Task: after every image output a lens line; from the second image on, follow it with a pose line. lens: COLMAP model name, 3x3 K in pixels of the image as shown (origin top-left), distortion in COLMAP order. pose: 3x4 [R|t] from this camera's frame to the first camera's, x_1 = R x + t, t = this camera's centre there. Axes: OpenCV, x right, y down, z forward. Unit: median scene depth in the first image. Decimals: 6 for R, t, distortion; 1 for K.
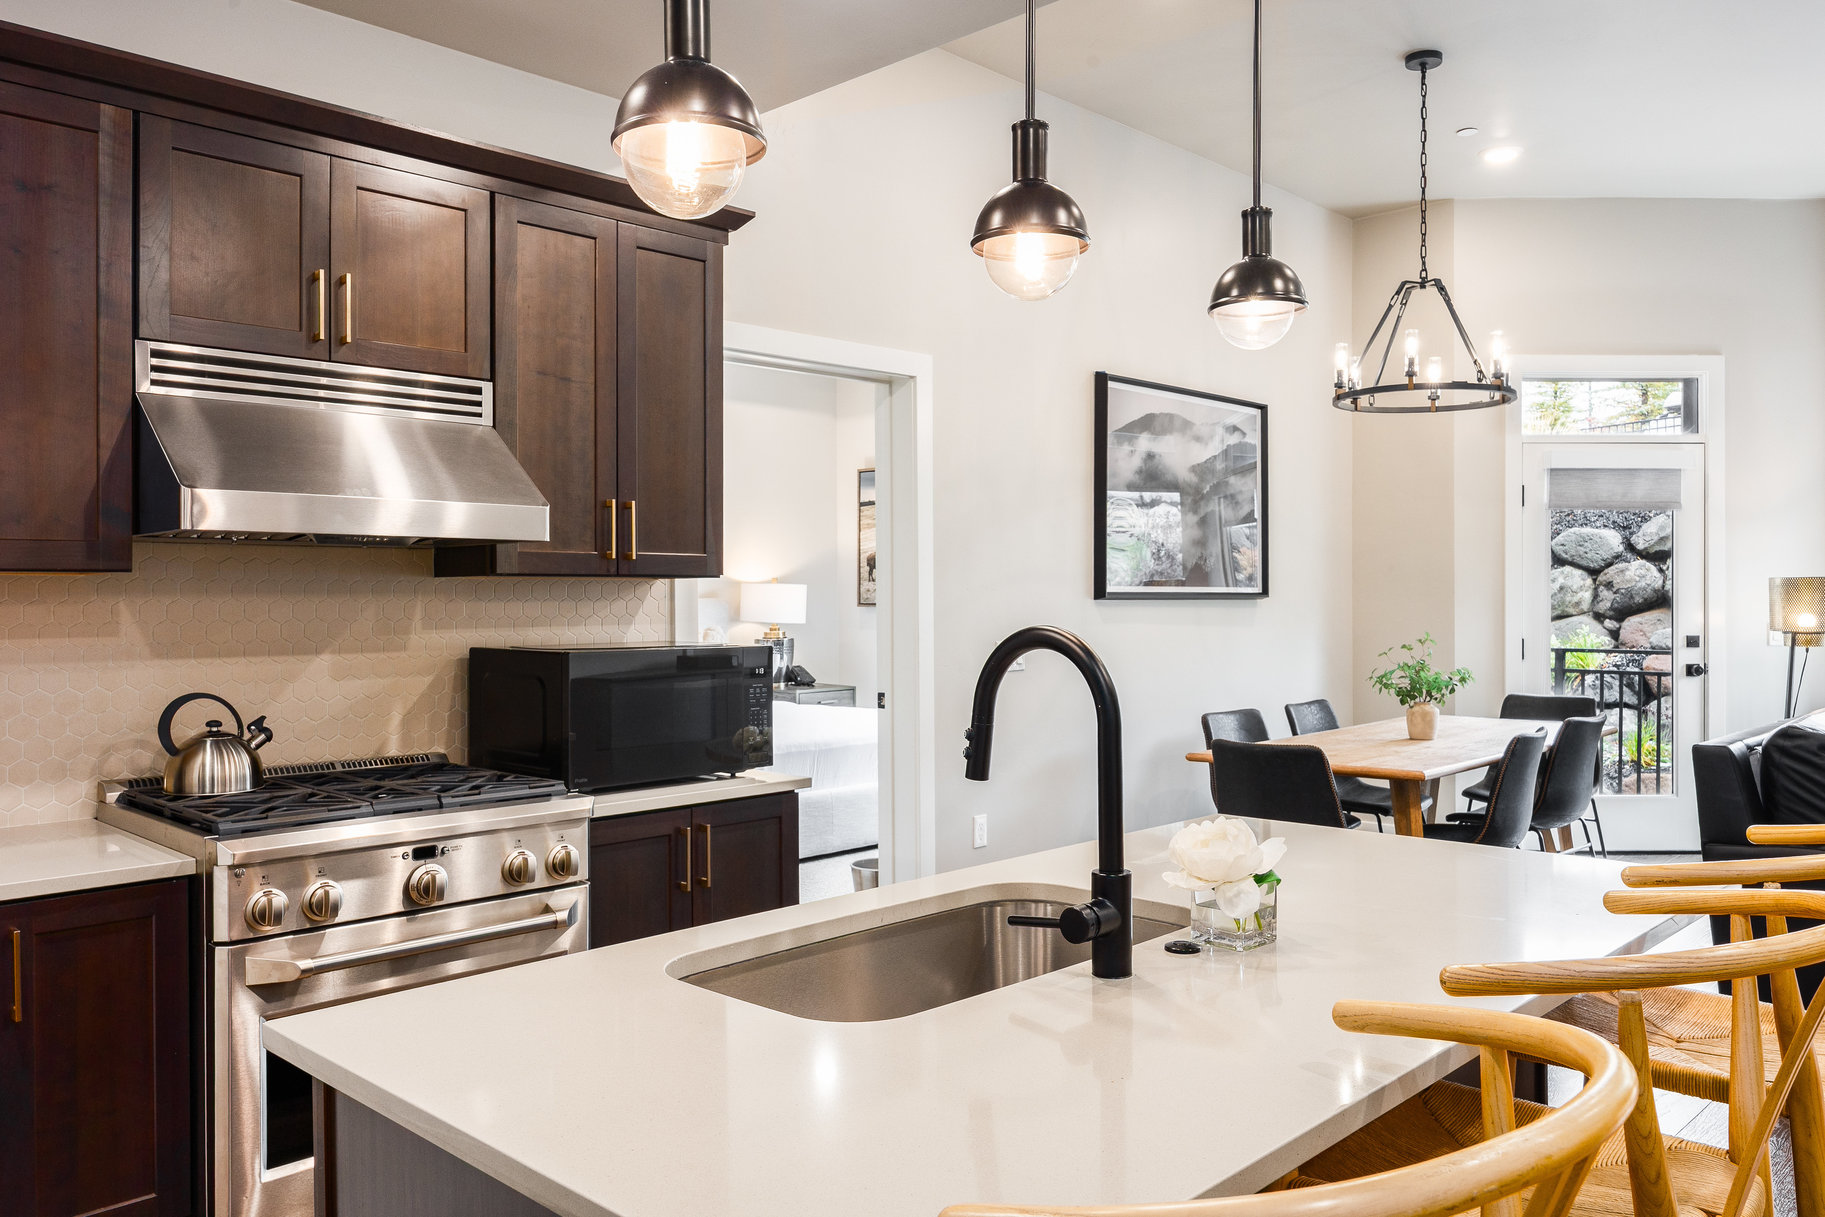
lens RADIAL K [[1362.1, 0, 927.2], [0, 1362.1, 601.2], [0, 0, 1]] dist [0.003513, 0.001818]
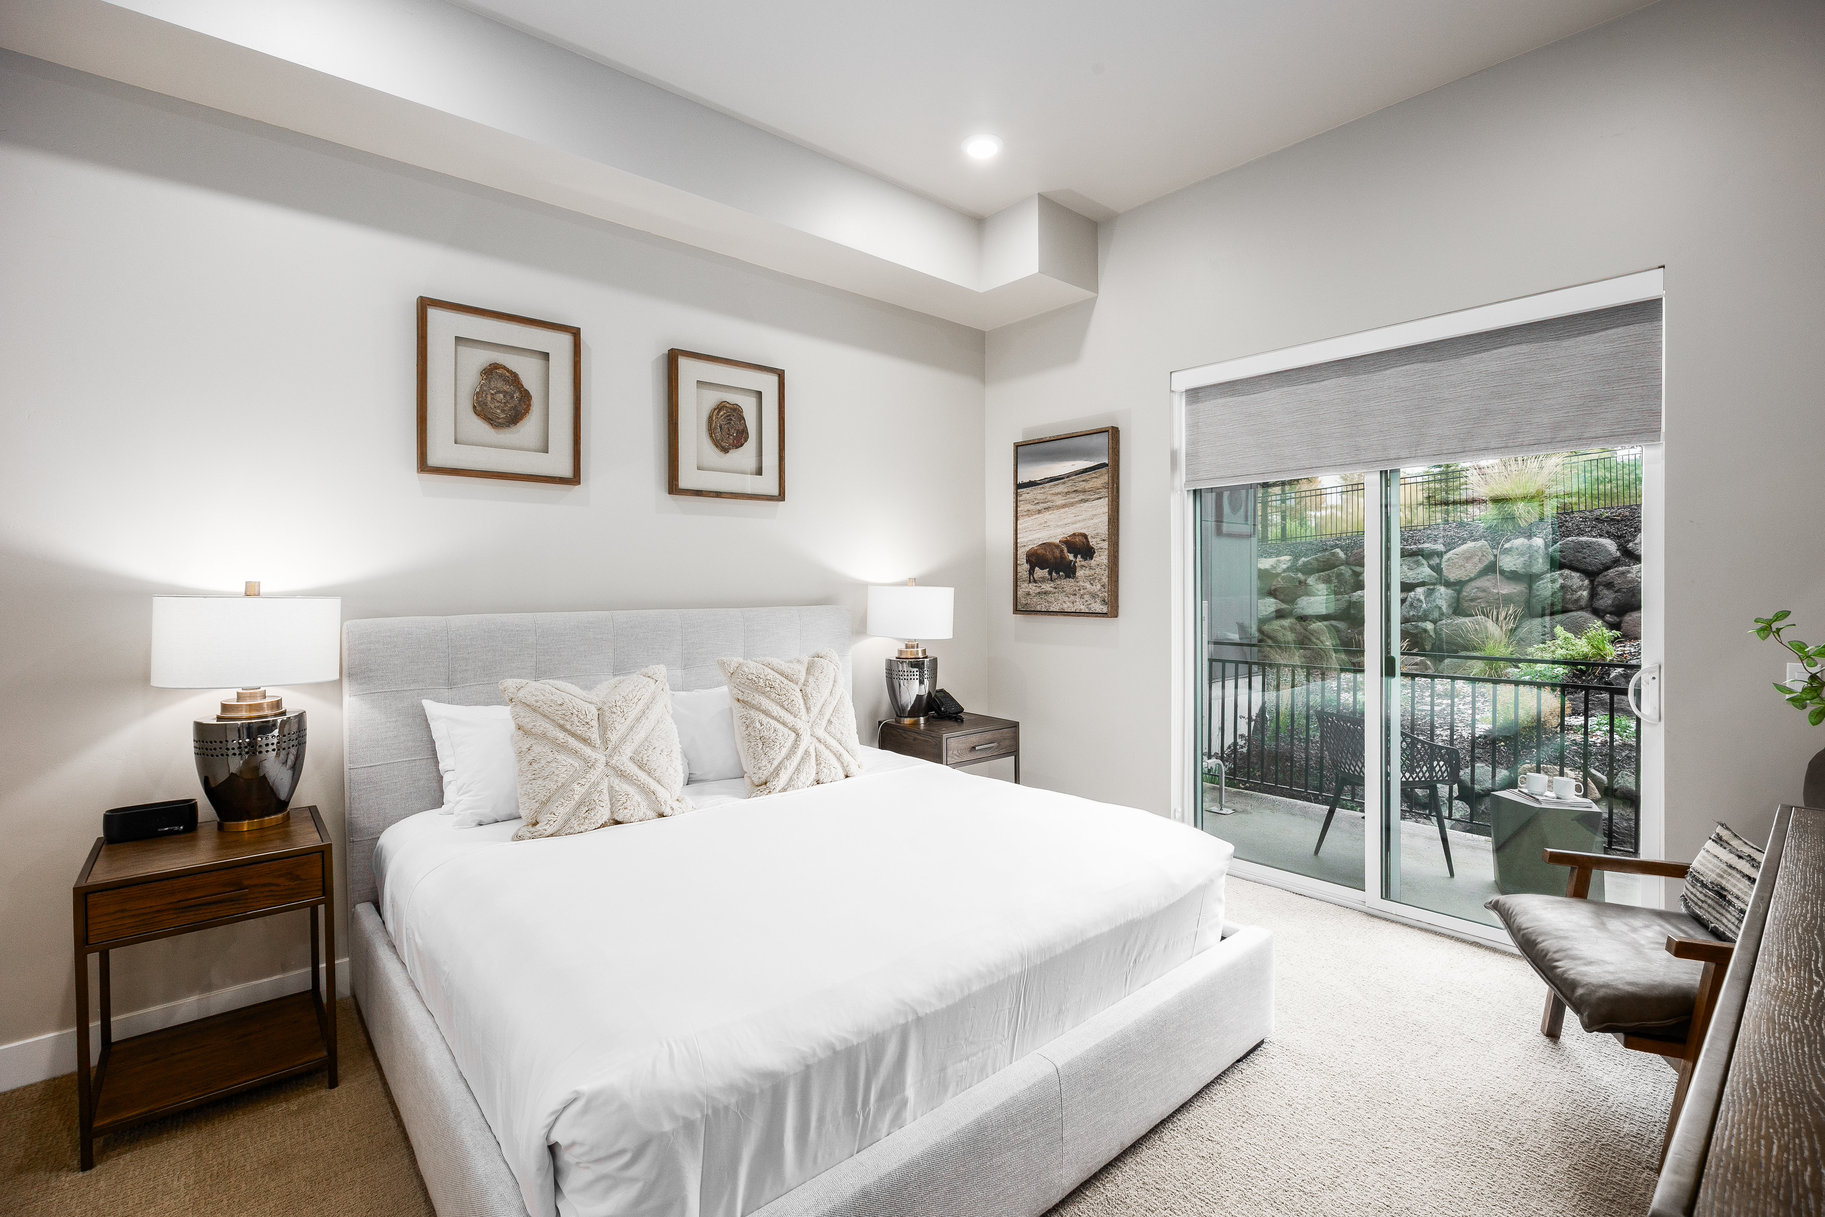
lens RADIAL K [[827.5, 0, 920.5], [0, 827.5, 595.6], [0, 0, 1]] dist [-0.013978, -0.000082]
pose [[0.996292, 0.000507, -0.086035, -0.134818], [-0.000299, 0.999997, 0.002437, -0.018074], [0.086036, -0.002402, 0.996289, 1.081594]]
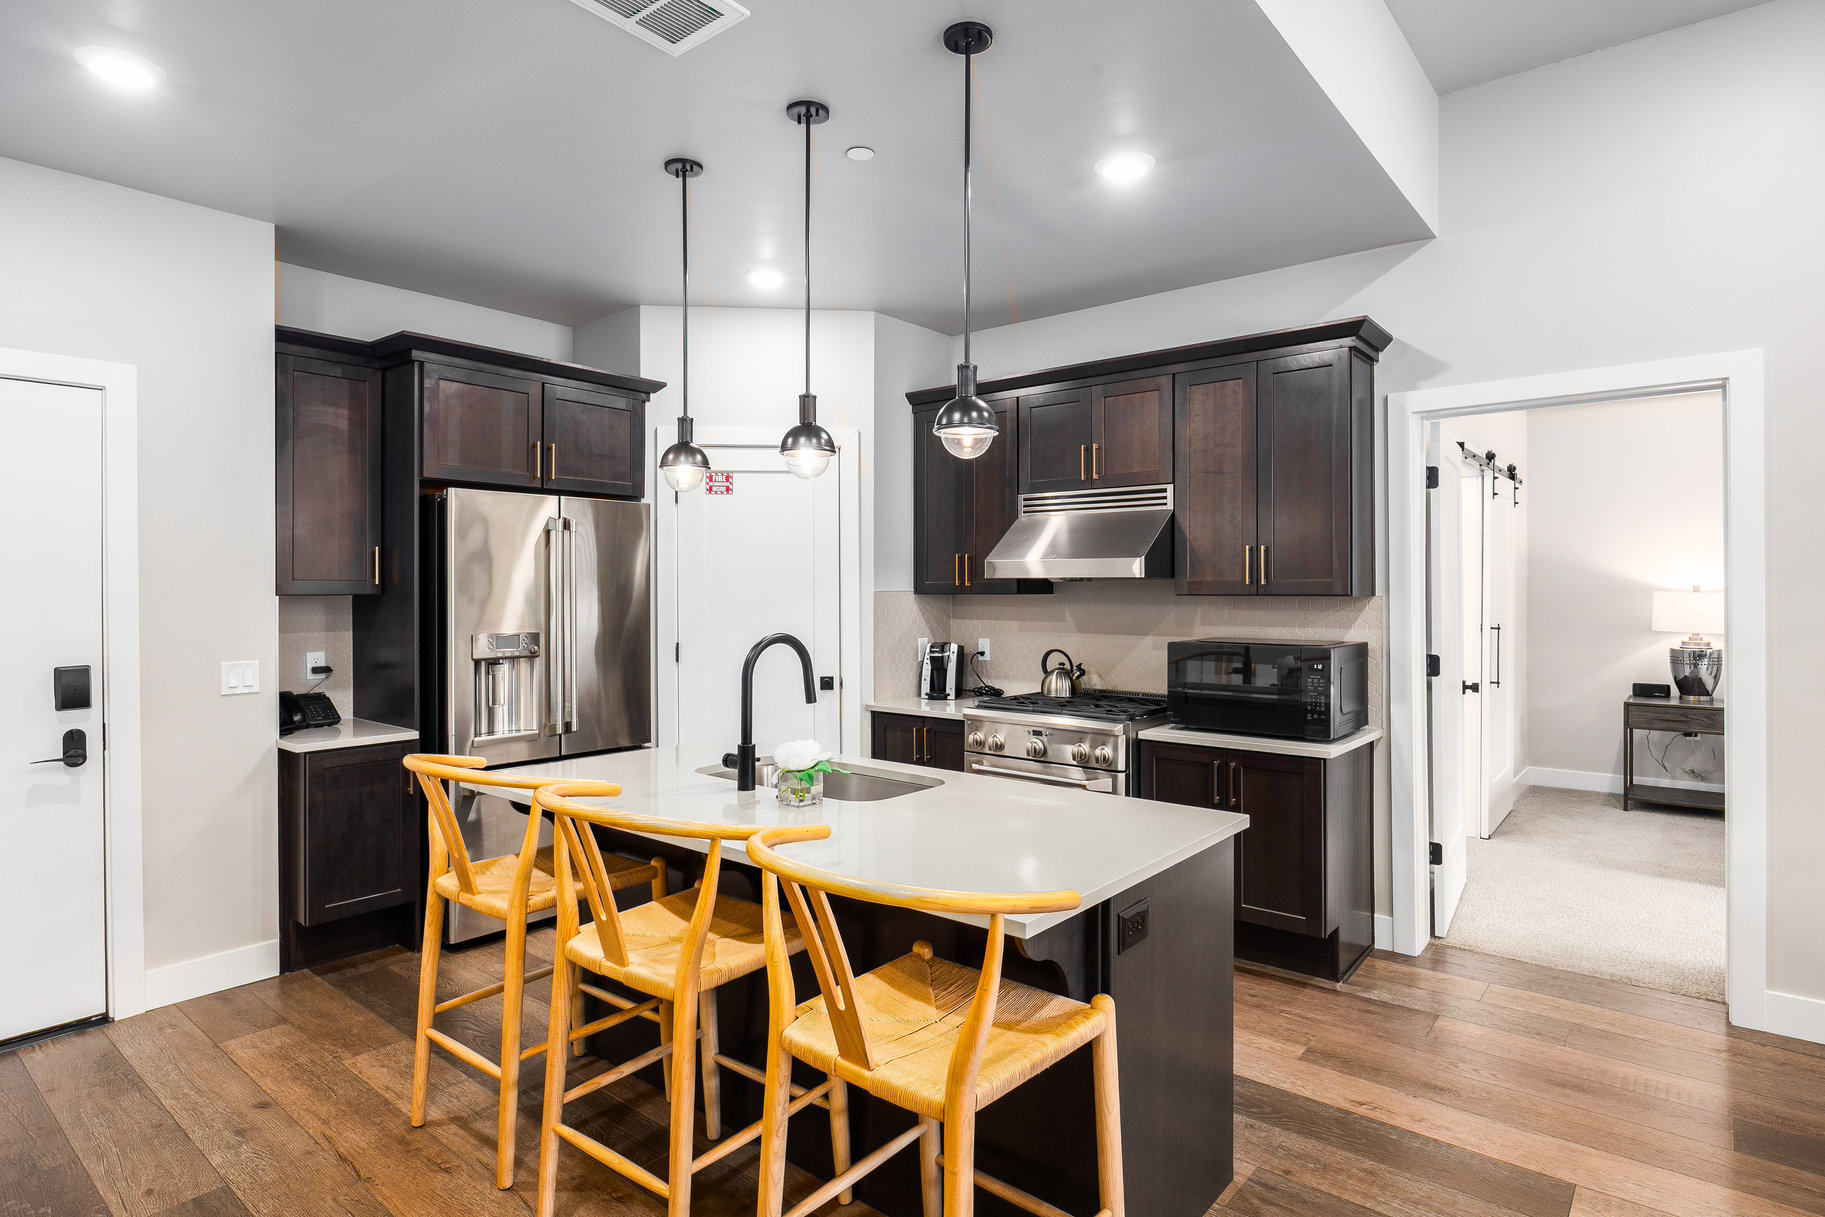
lens RADIAL K [[958.2, 0, 928.6], [0, 958.2, 588.1], [0, 0, 1]] dist [-0.002610, -0.001734]
pose [[0.085123, 0.002821, -0.996366, 0.606093], [-0.005752, 0.999981, 0.002340, -0.020456], [0.996354, 0.005532, 0.085138, 0.410742]]
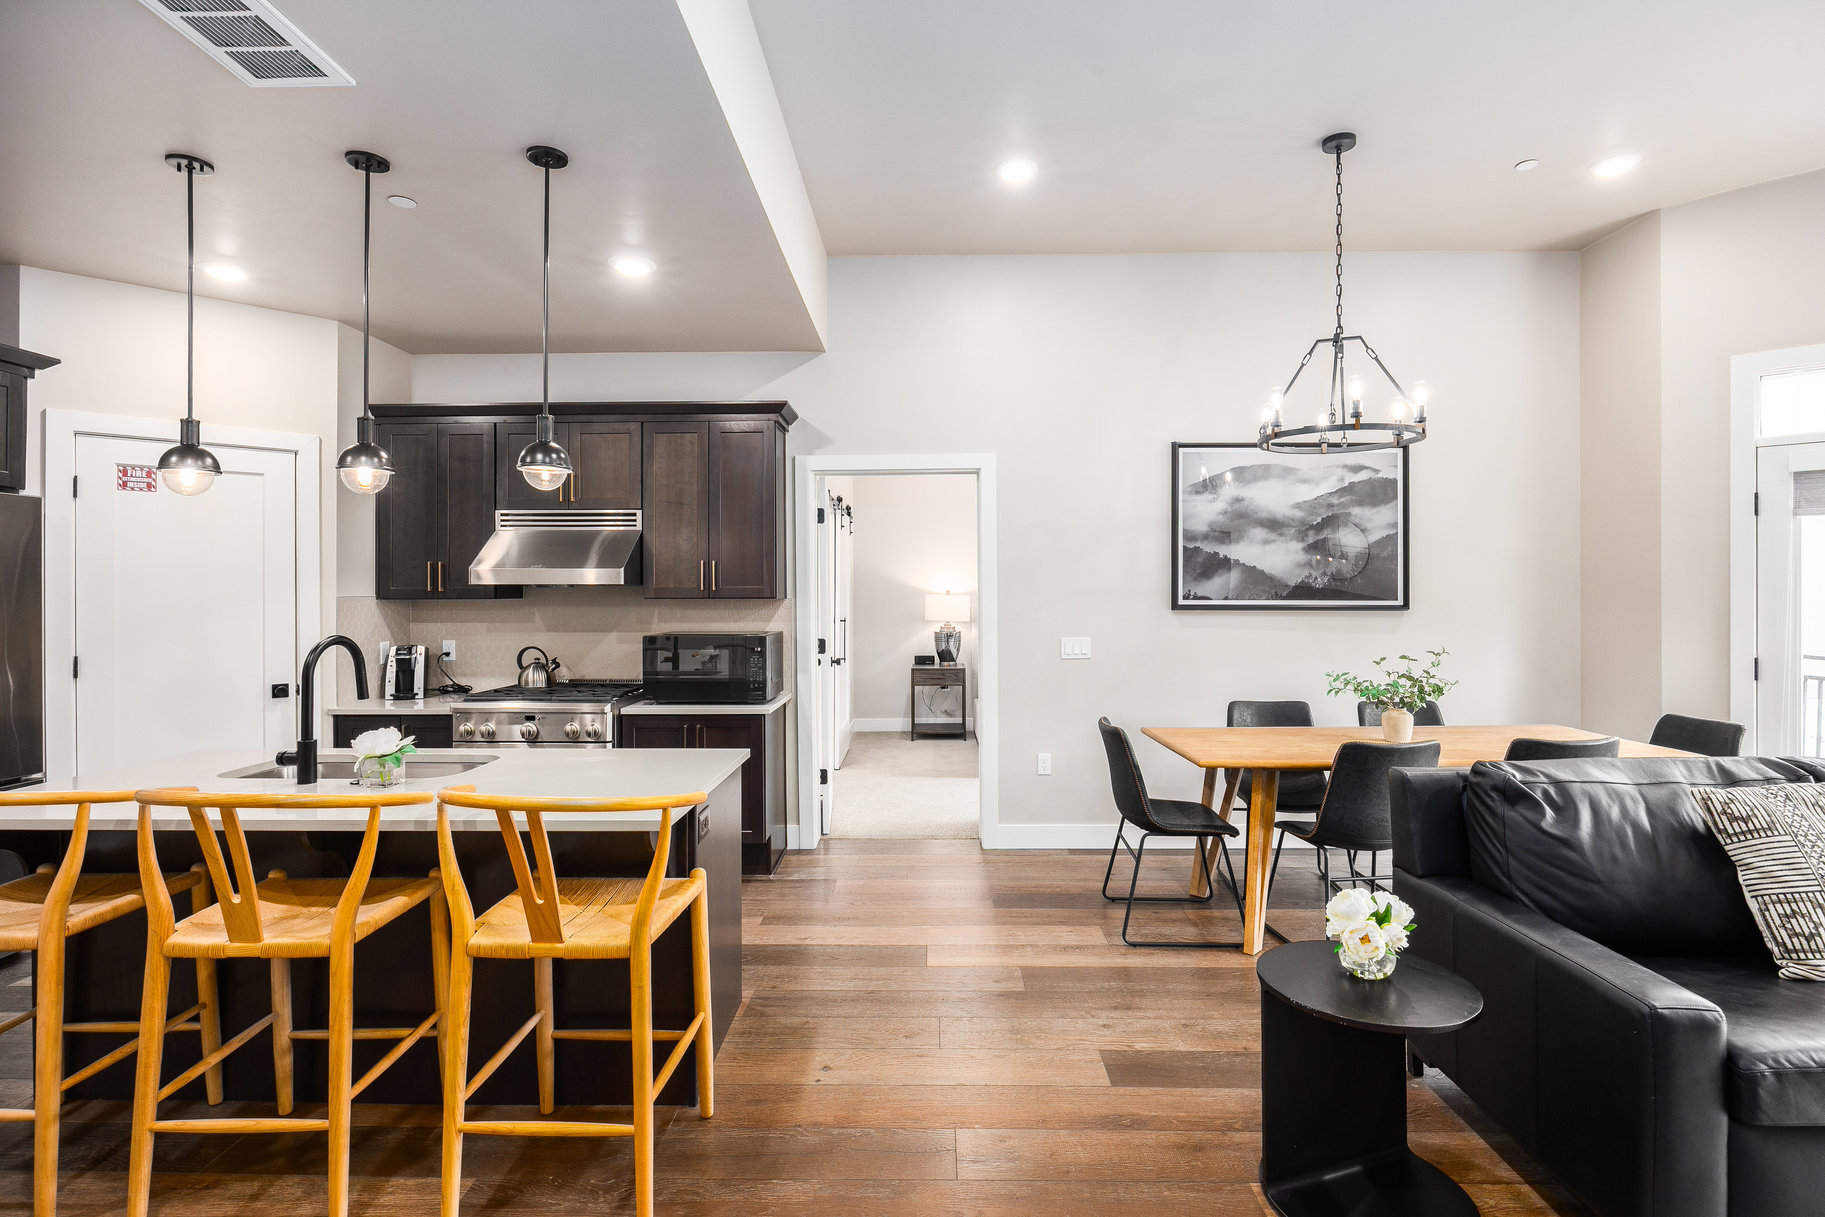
lens RADIAL K [[874.3, 0, 912.4], [0, 874.3, 591.2], [0, 0, 1]] dist [-0.008415, 0.000255]
pose [[0.680313, 0.000849, -0.732921, 0.693271], [-0.004164, 0.999988, -0.002707, -0.020334], [0.732910, 0.004894, 0.680308, 0.259294]]
